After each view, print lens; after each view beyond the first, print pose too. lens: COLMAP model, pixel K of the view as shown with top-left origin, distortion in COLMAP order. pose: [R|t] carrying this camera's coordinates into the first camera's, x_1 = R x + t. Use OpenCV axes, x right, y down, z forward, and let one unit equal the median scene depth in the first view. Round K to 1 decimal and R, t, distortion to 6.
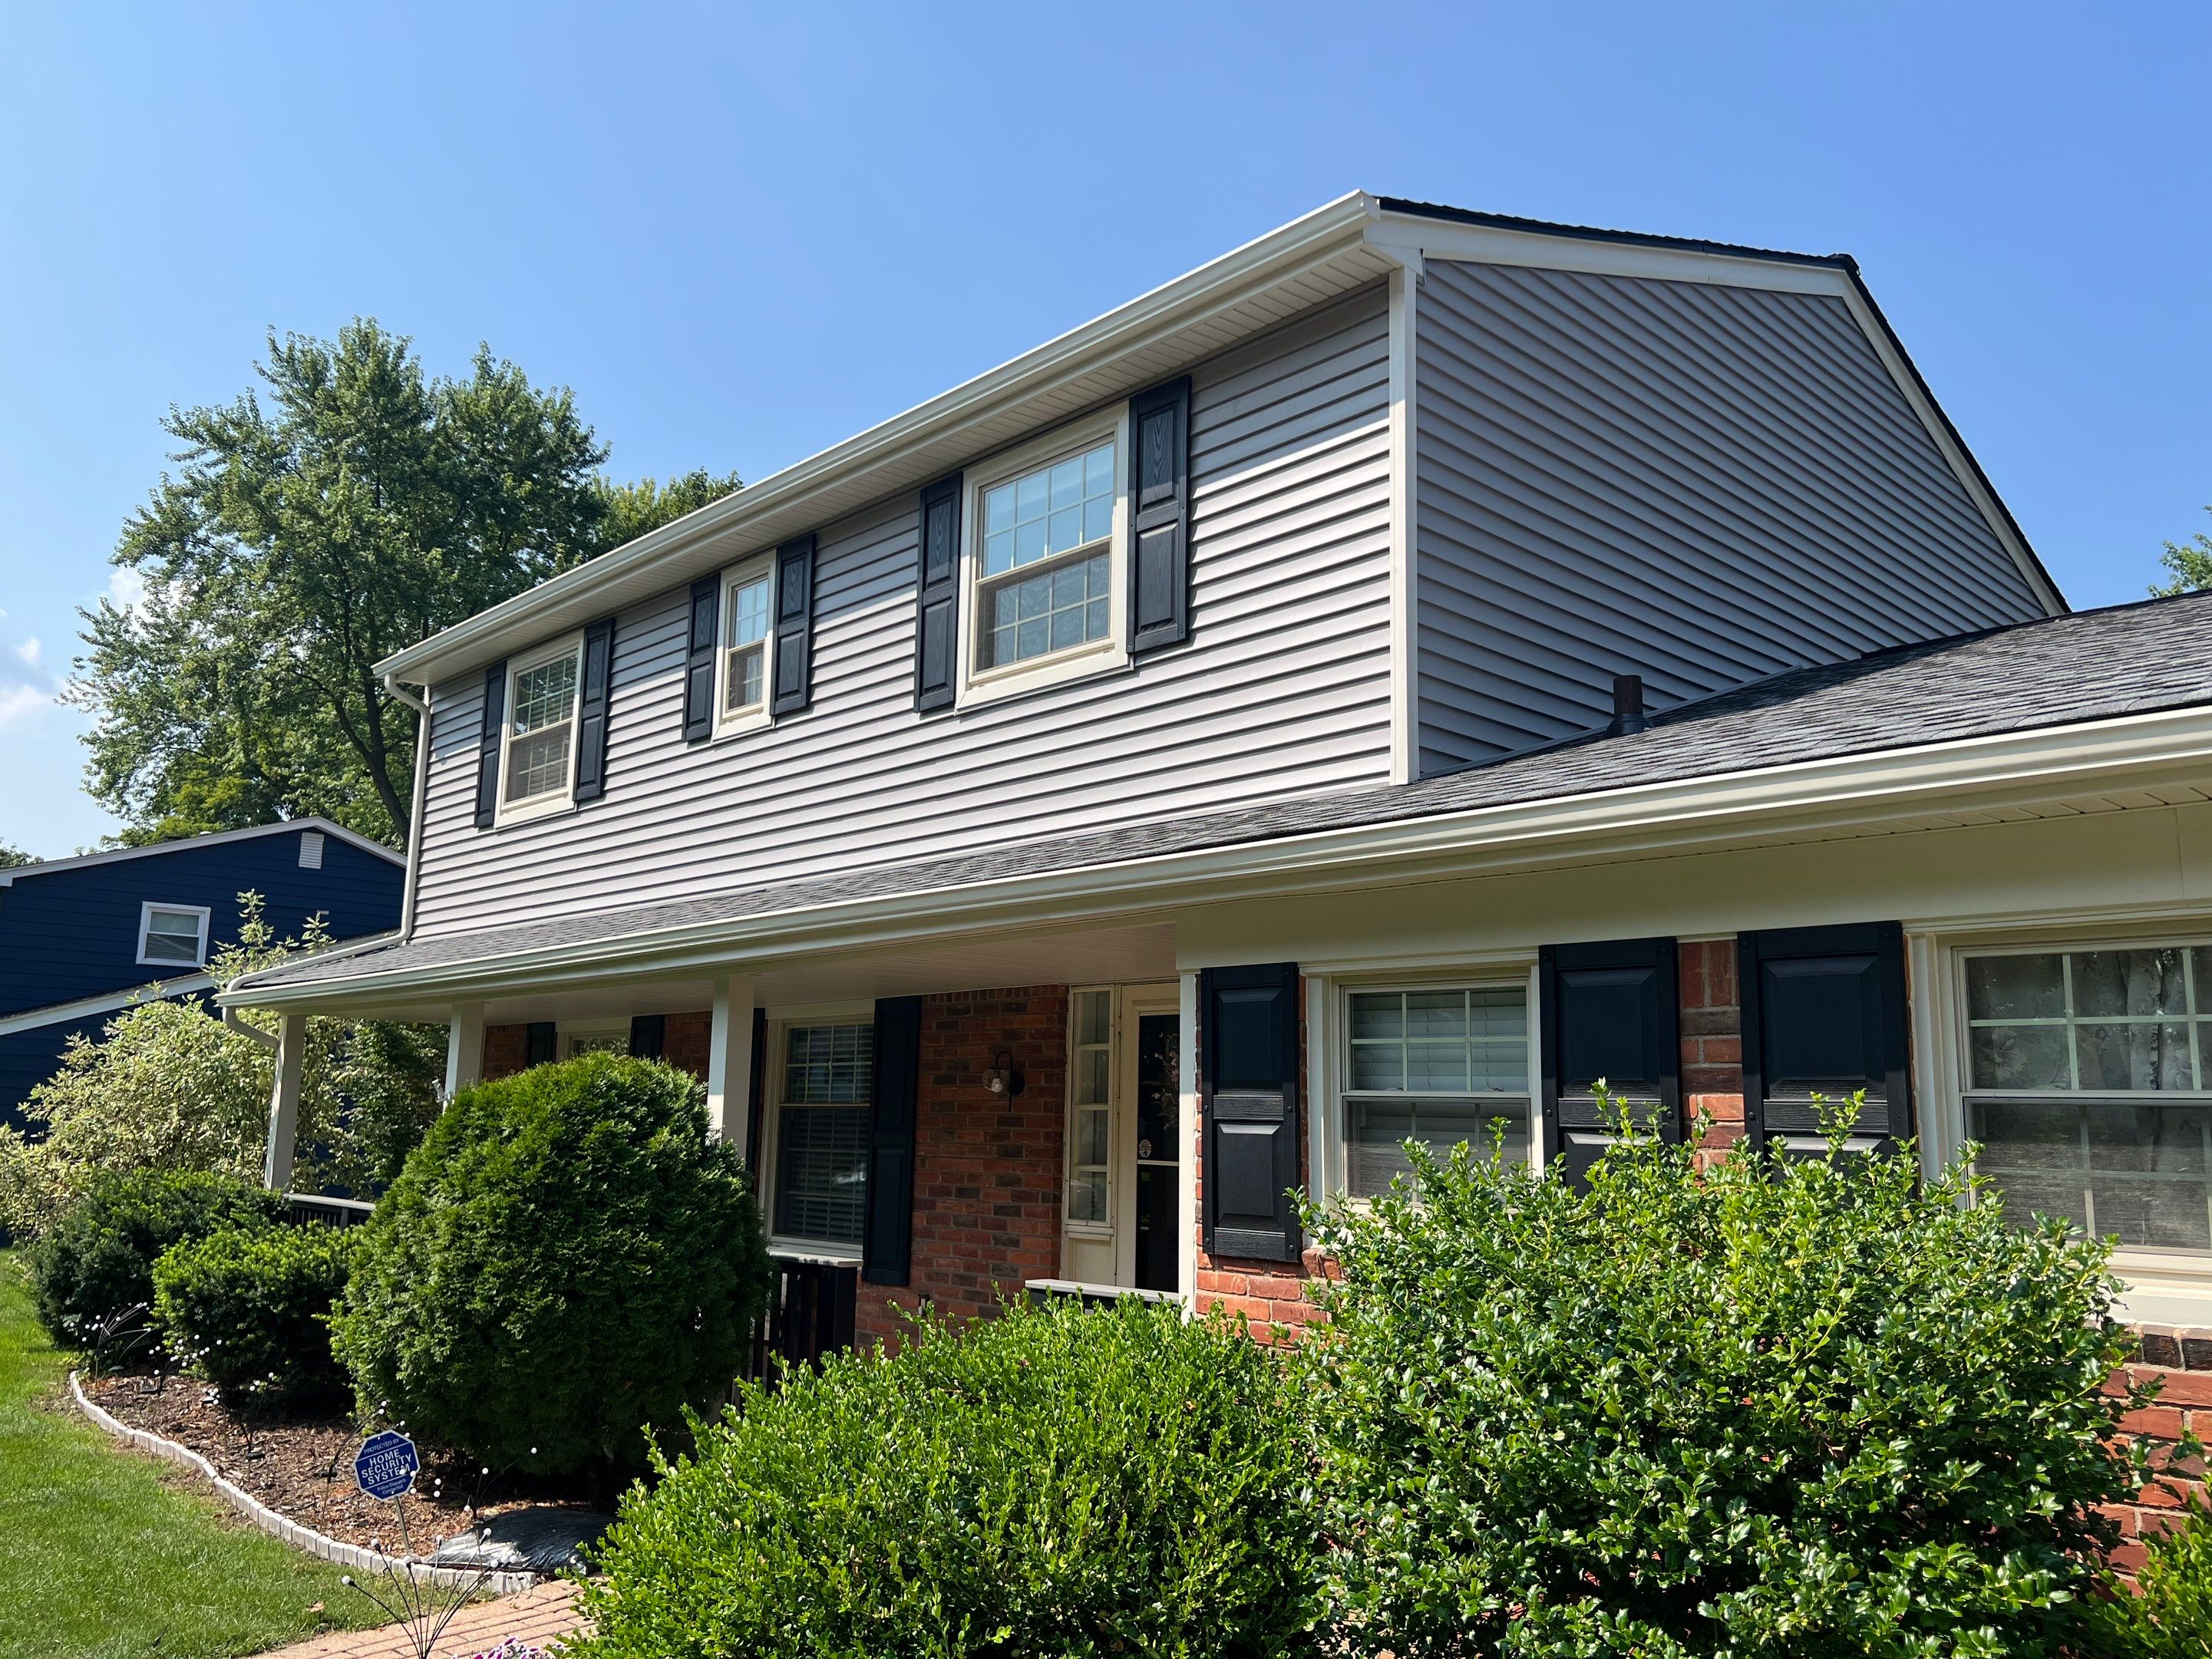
lens RADIAL K [[1629.5, 0, 1118.5], [0, 1629.5, 850.1], [0, 0, 1]] dist [0.053570, -0.000152]
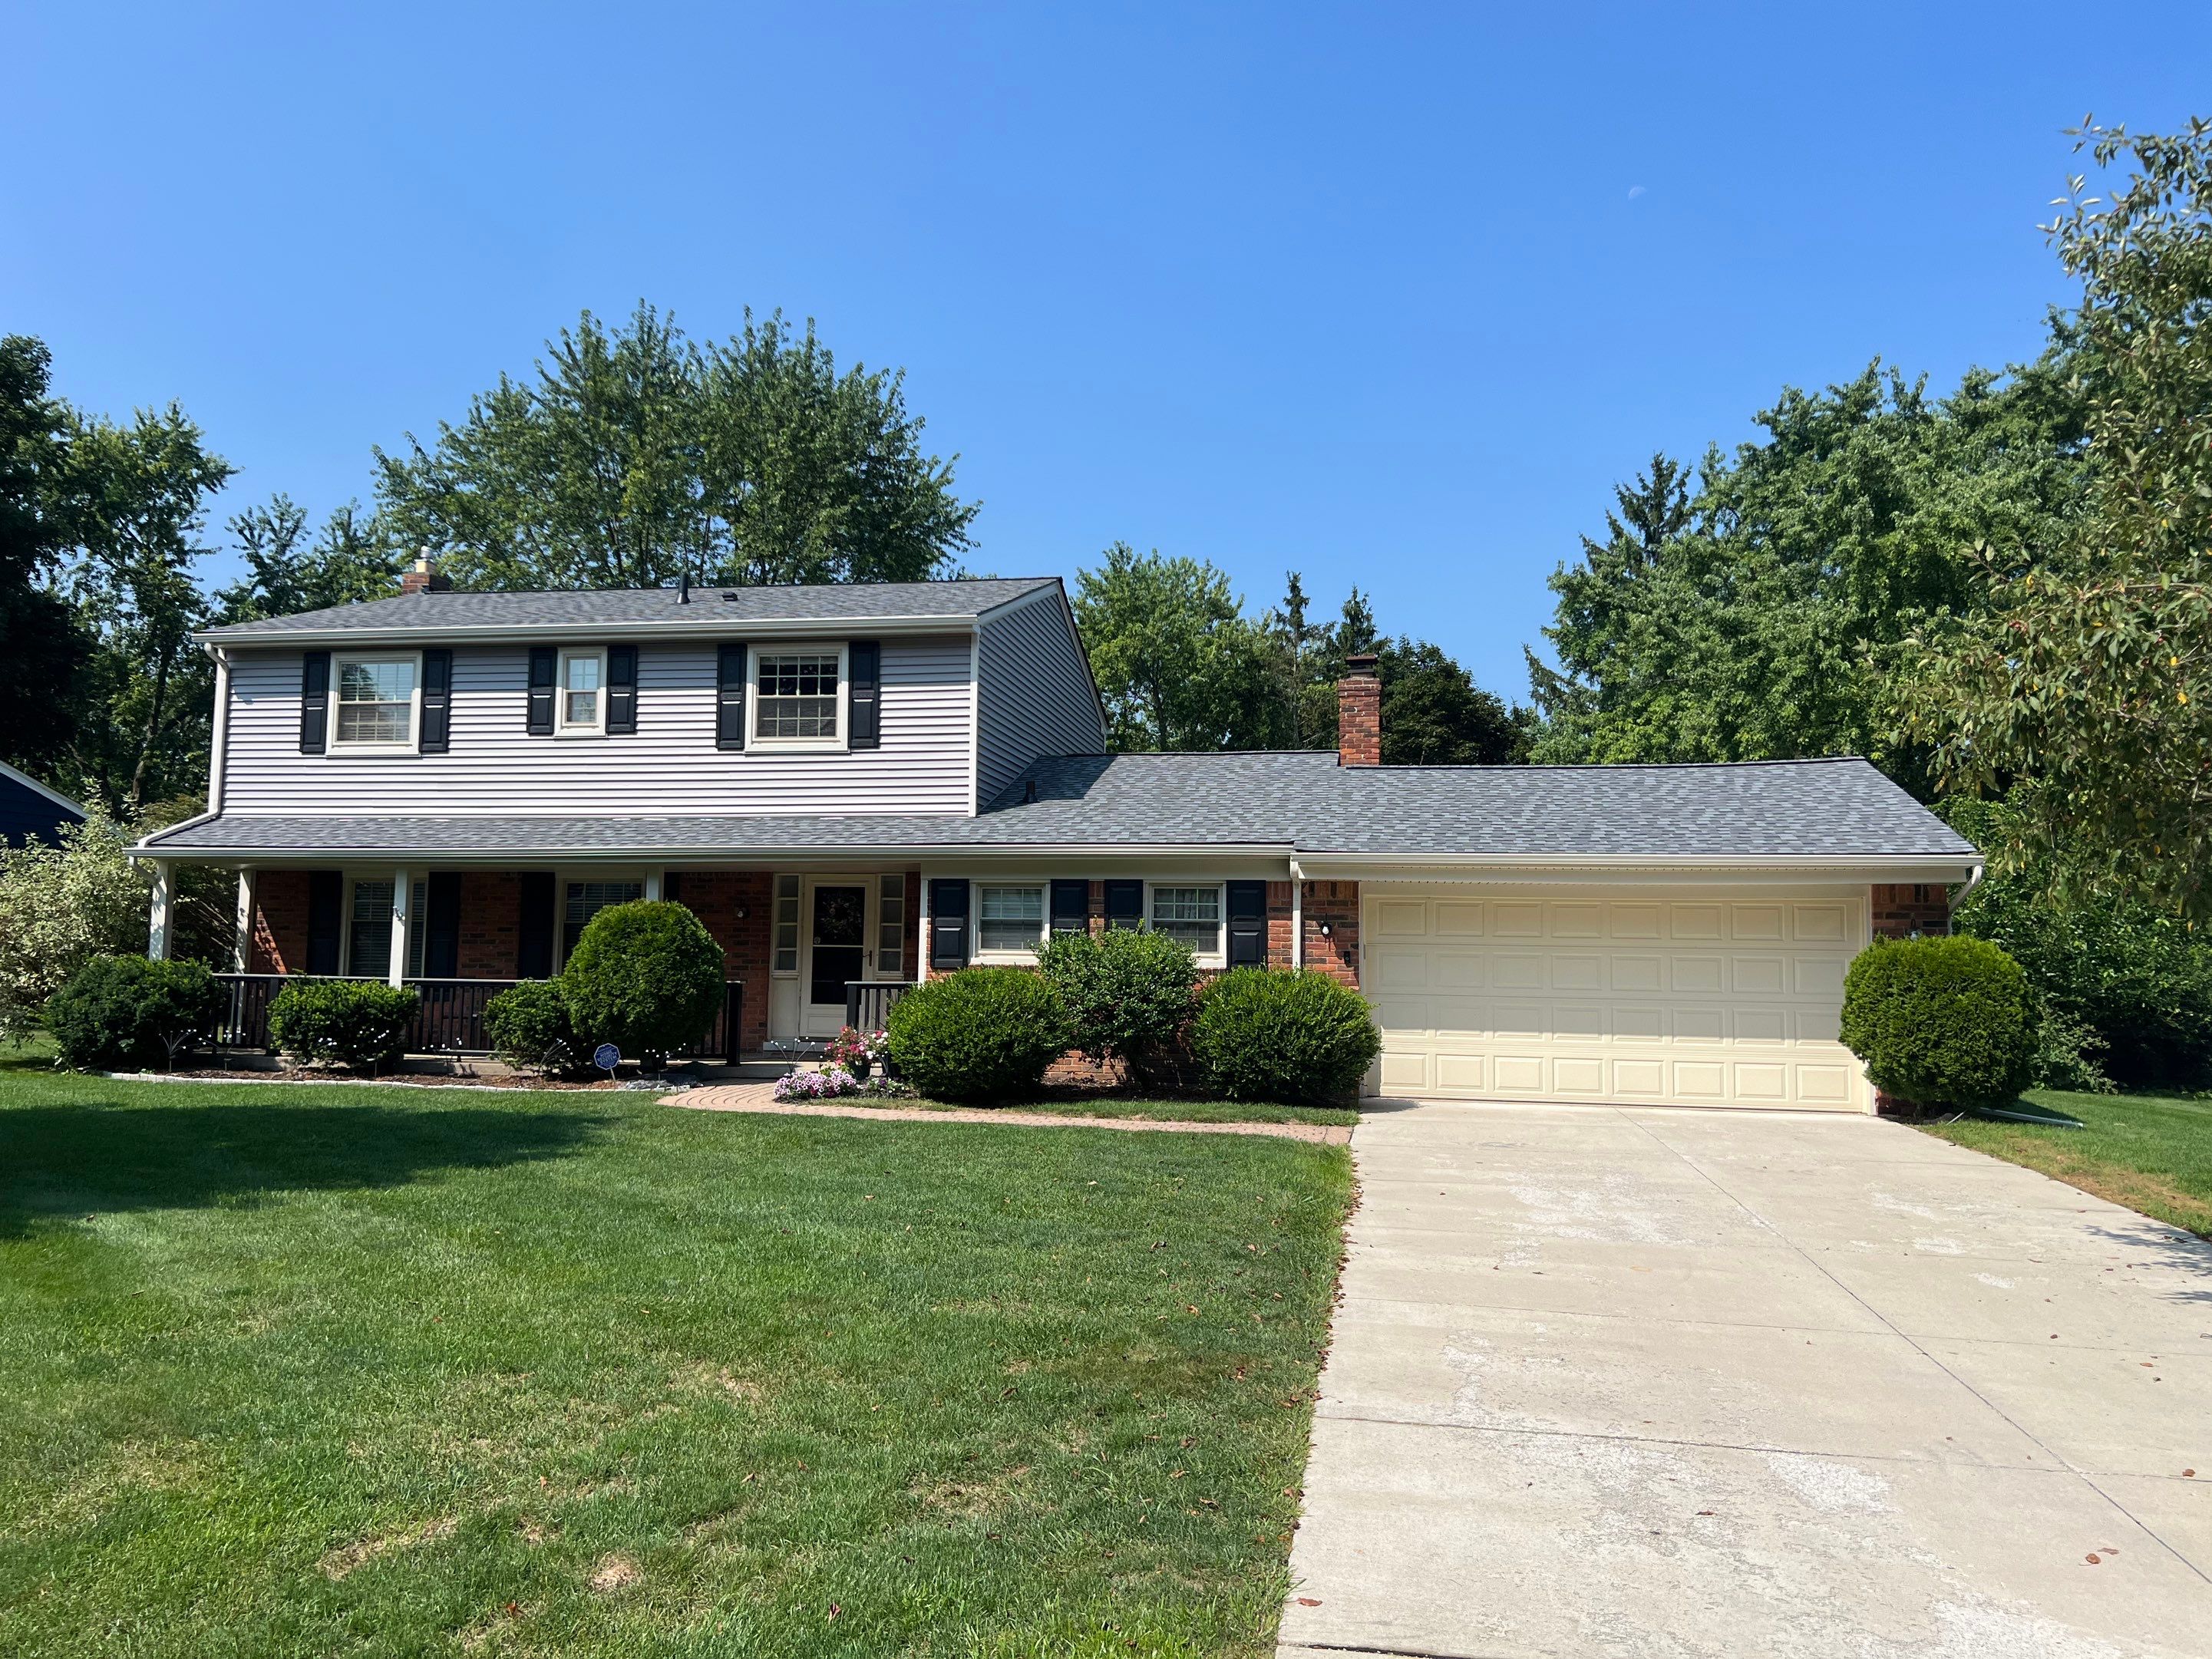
lens RADIAL K [[1447.3, 0, 1109.9], [0, 1447.3, 843.6], [0, 0, 1]] dist [0.032523, -0.016999]
pose [[0.806323, 0.037964, 0.590256, -0.875318], [-0.094222, 0.993439, 0.064817, -0.136559], [-0.583923, -0.107878, 0.804610, -0.946653]]
